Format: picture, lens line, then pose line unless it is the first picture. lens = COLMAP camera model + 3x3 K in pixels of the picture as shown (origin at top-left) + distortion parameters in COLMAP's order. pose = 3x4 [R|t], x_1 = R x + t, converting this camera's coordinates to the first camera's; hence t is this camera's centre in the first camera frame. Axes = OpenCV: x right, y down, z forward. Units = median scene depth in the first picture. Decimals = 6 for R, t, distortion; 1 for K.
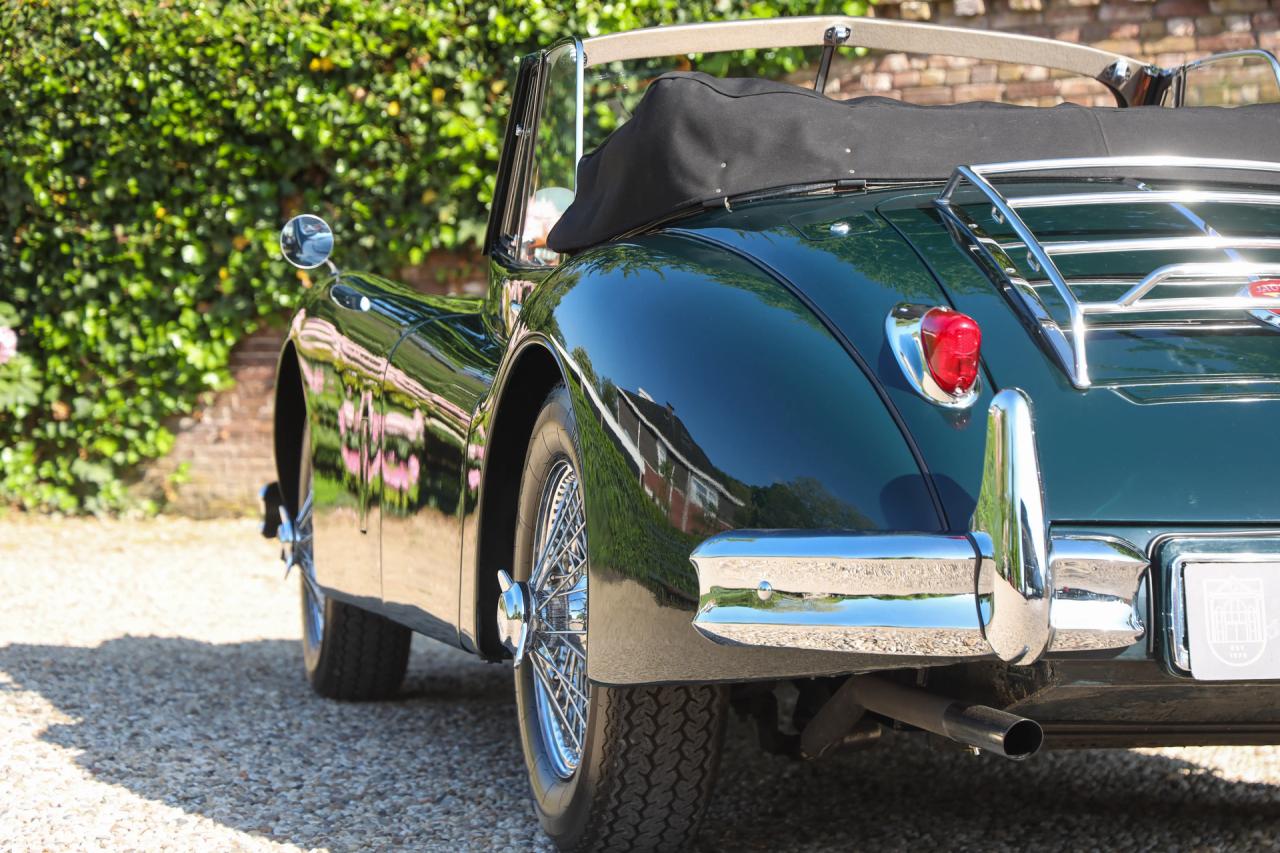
lens RADIAL K [[3503.1, 0, 640.0], [0, 3503.1, 426.5], [0, 0, 1]] dist [0.169539, 0.452905]
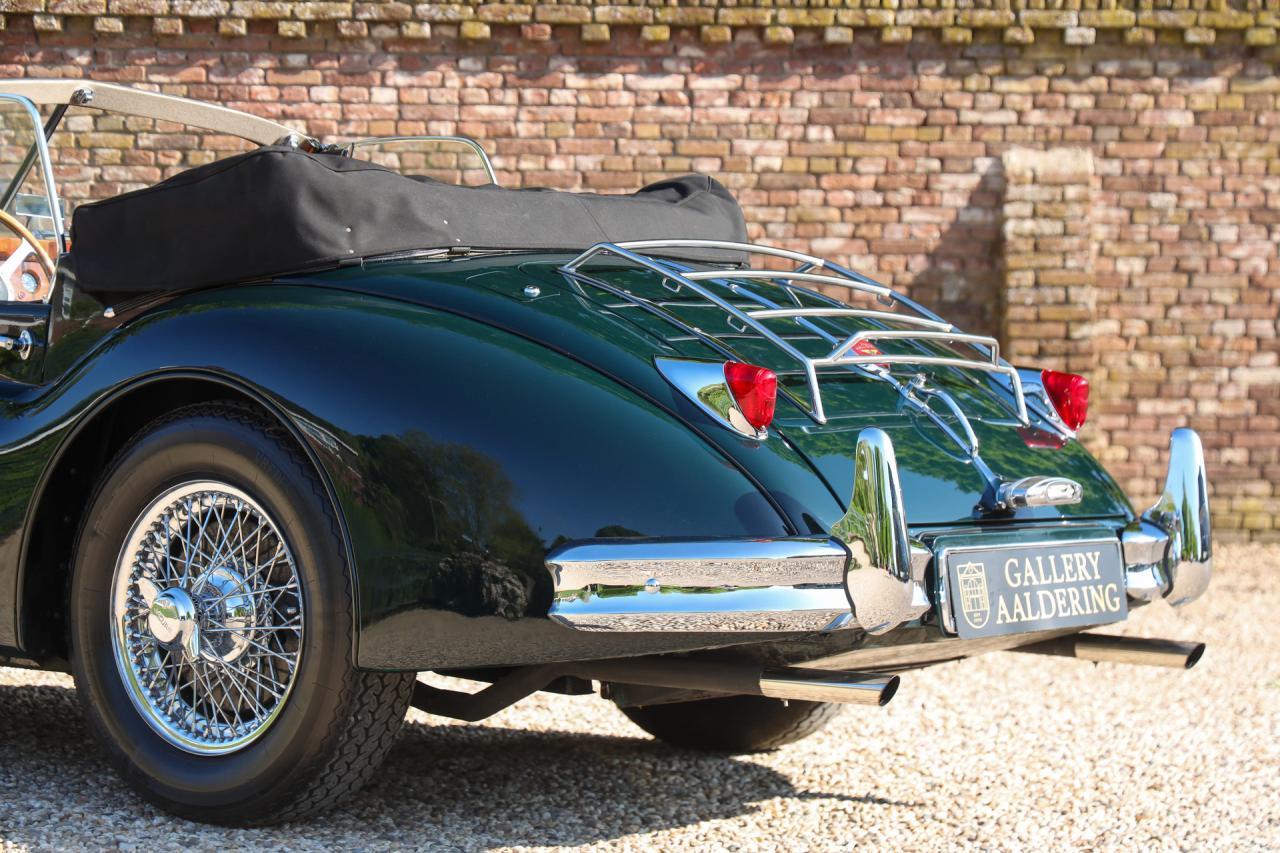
lens RADIAL K [[3263.6, 0, 640.0], [0, 3263.6, 426.5], [0, 0, 1]] dist [0.202017, -0.479116]
pose [[0.768101, -0.003986, 0.640316, -0.617535], [-0.001292, 0.999969, 0.007775, -0.016844], [-0.640327, -0.006800, 0.768072, 0.087534]]
